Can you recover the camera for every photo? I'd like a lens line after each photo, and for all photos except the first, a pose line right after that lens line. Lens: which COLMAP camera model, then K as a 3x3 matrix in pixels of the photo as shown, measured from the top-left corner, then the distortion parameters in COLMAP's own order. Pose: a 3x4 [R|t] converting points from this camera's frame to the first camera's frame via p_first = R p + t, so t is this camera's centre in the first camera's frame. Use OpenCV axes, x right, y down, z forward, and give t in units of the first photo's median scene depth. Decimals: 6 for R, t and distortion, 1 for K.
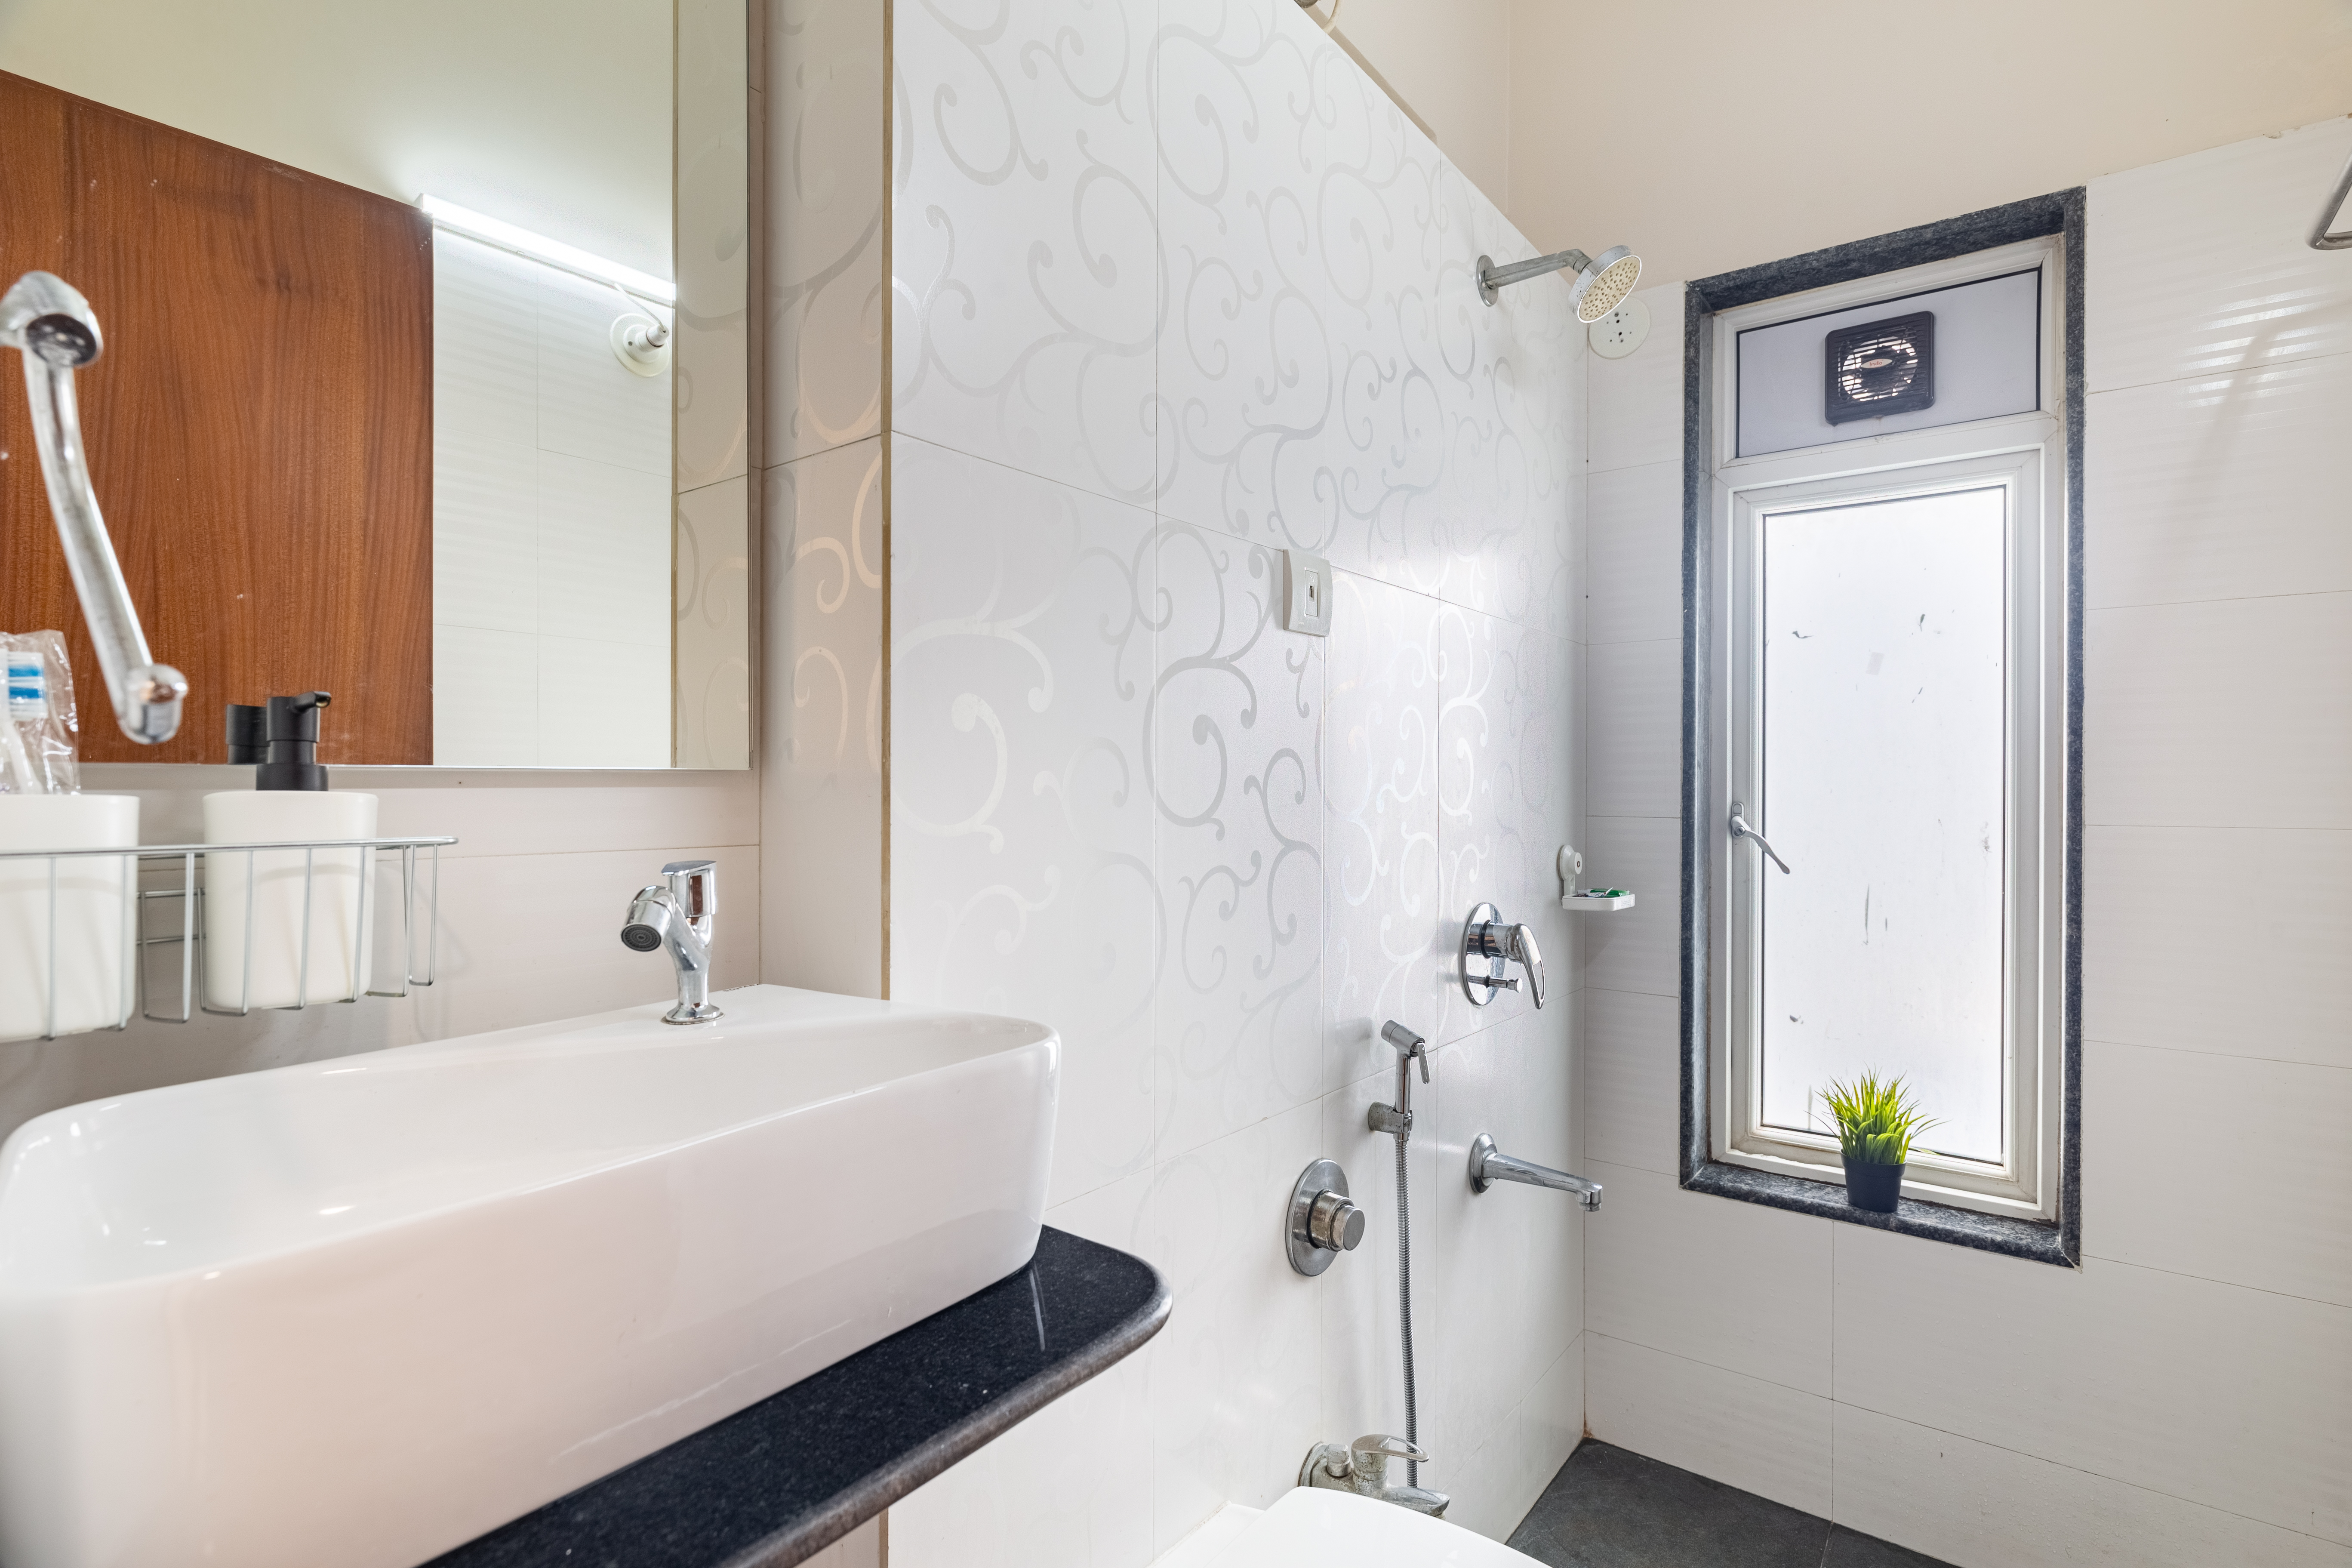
lens RADIAL K [[1140.0, 0, 1187.9], [0, 1140.0, 795.0], [0, 0, 1]] dist [0.001967, -0.000312]
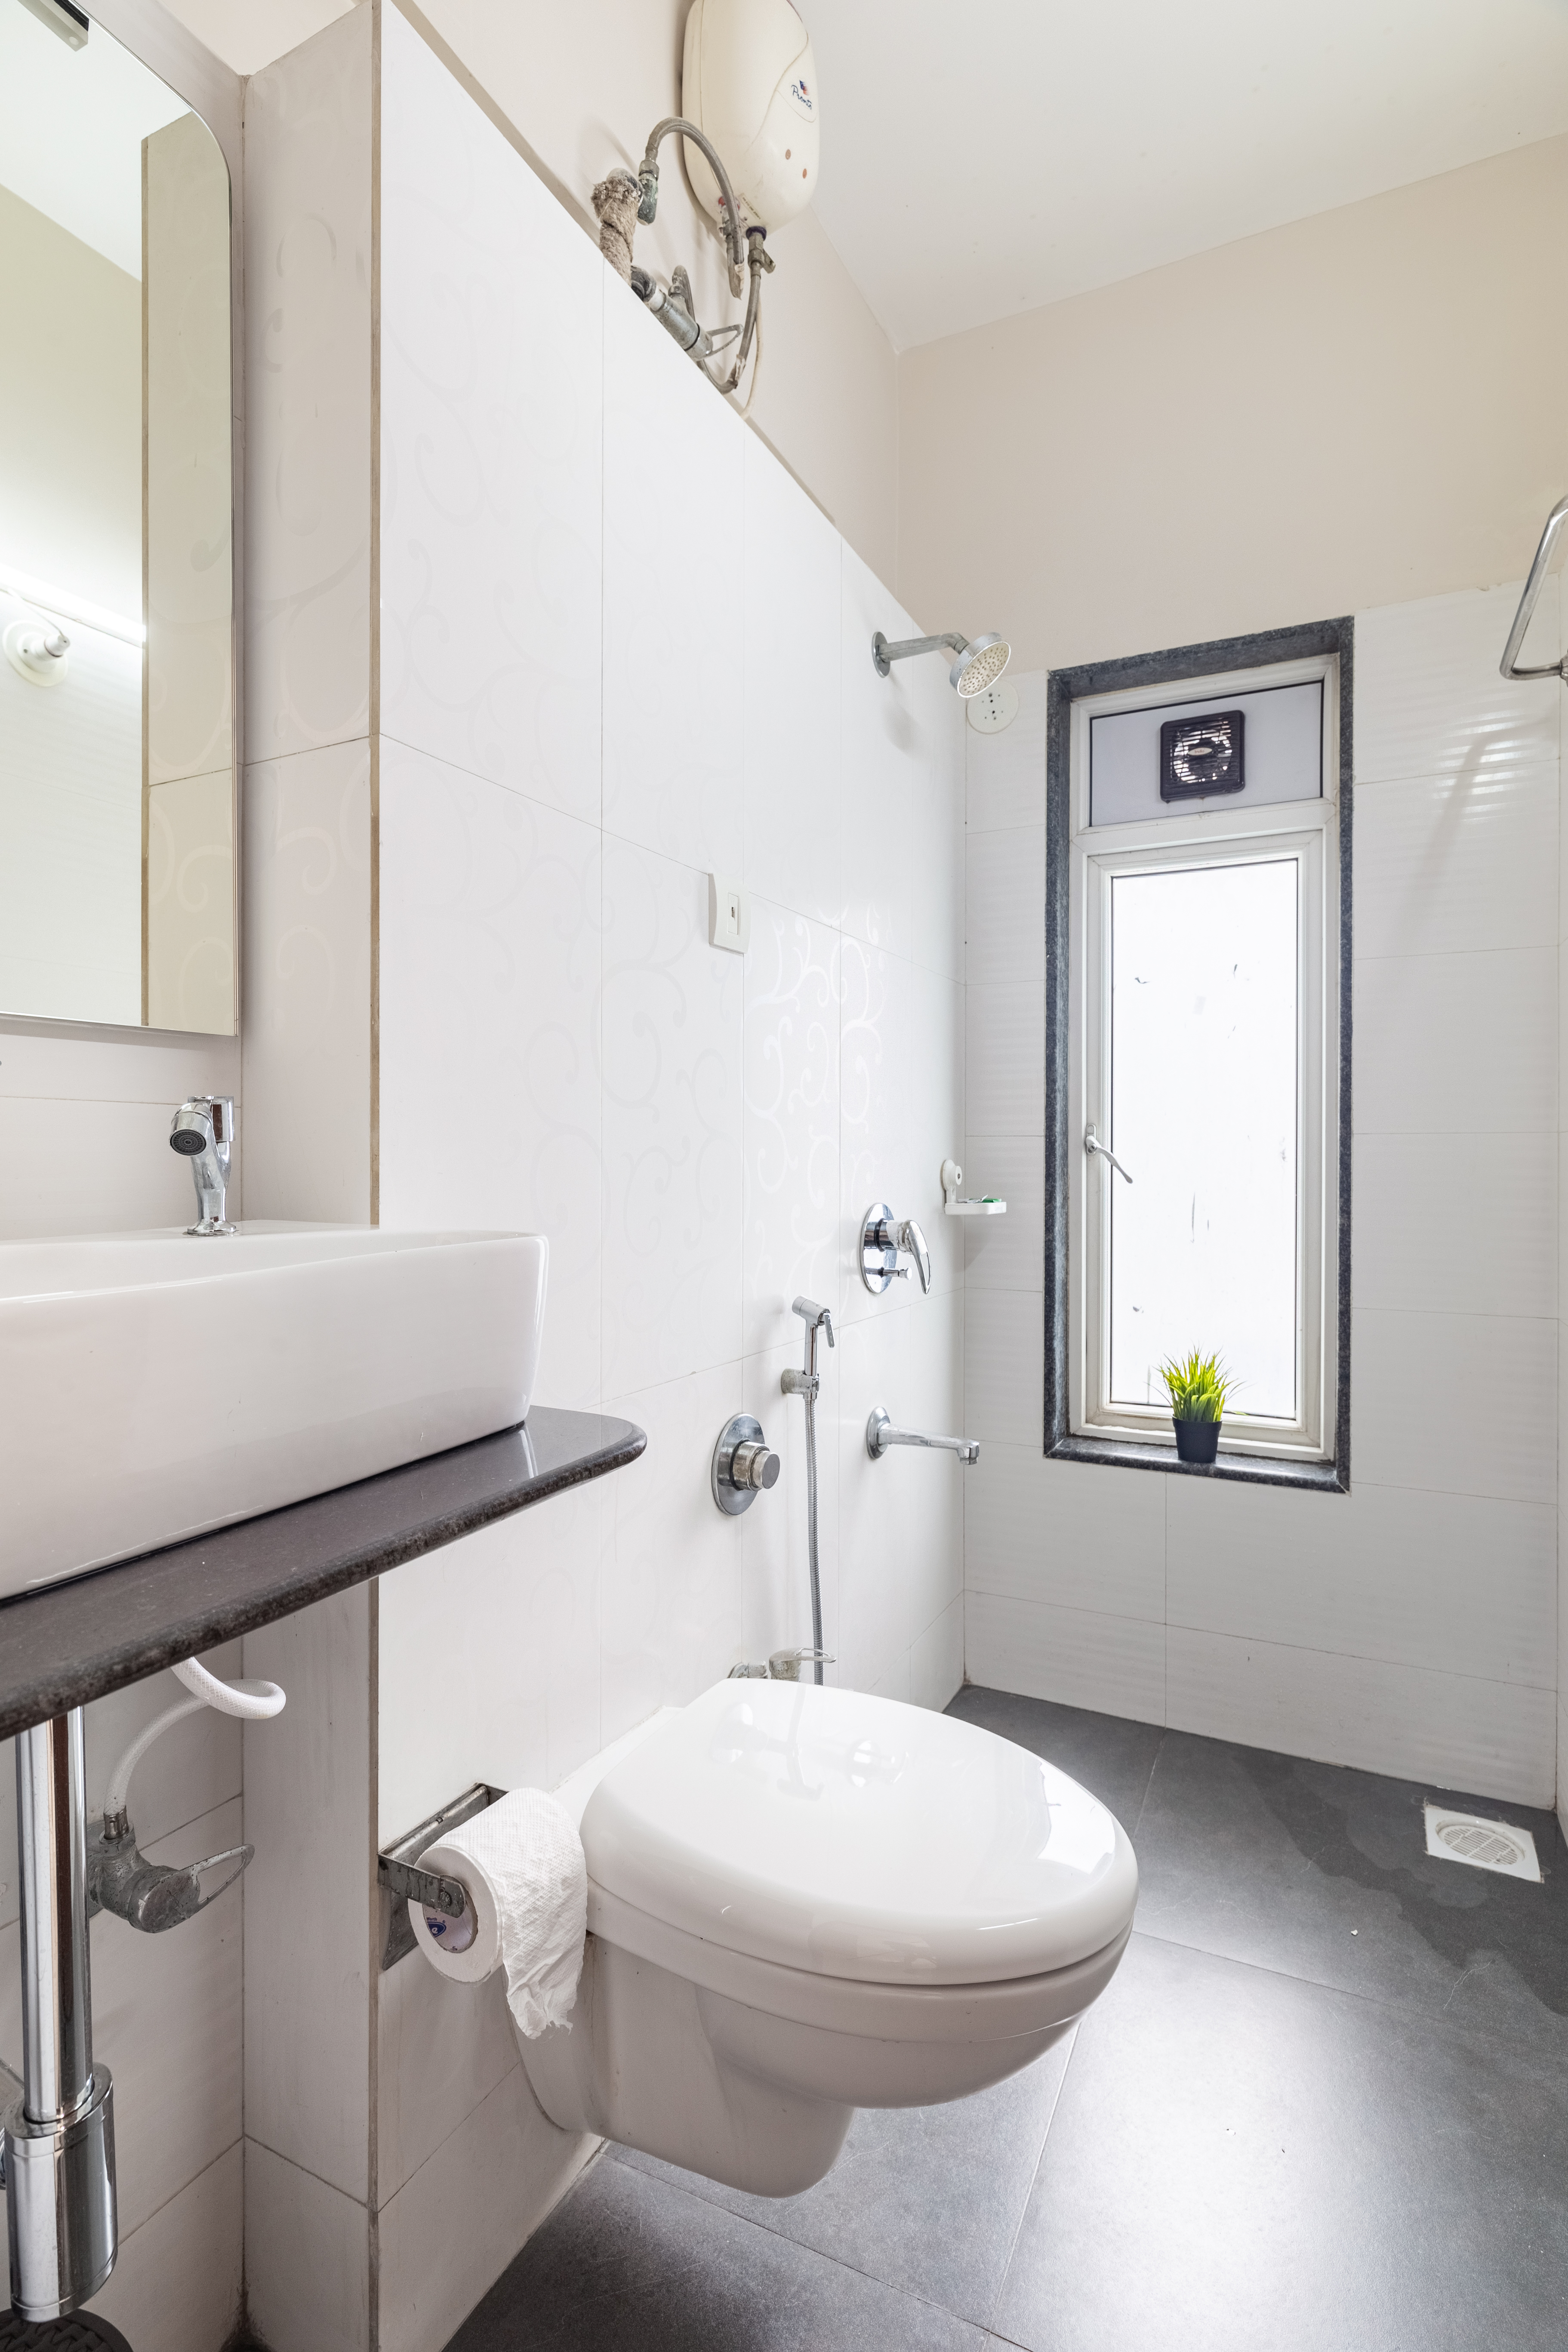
lens RADIAL K [[1139.9, 0, 785.6], [0, 1139.9, 1158.3], [0, 0, 1]] dist [0.001967, -0.000312]
pose [[0.984037, 0.000152, 0.177962, -0.033005], [0.000700, 0.999989, -0.004727, 0.057271], [-0.177960, 0.004776, 0.984026, -0.098249]]
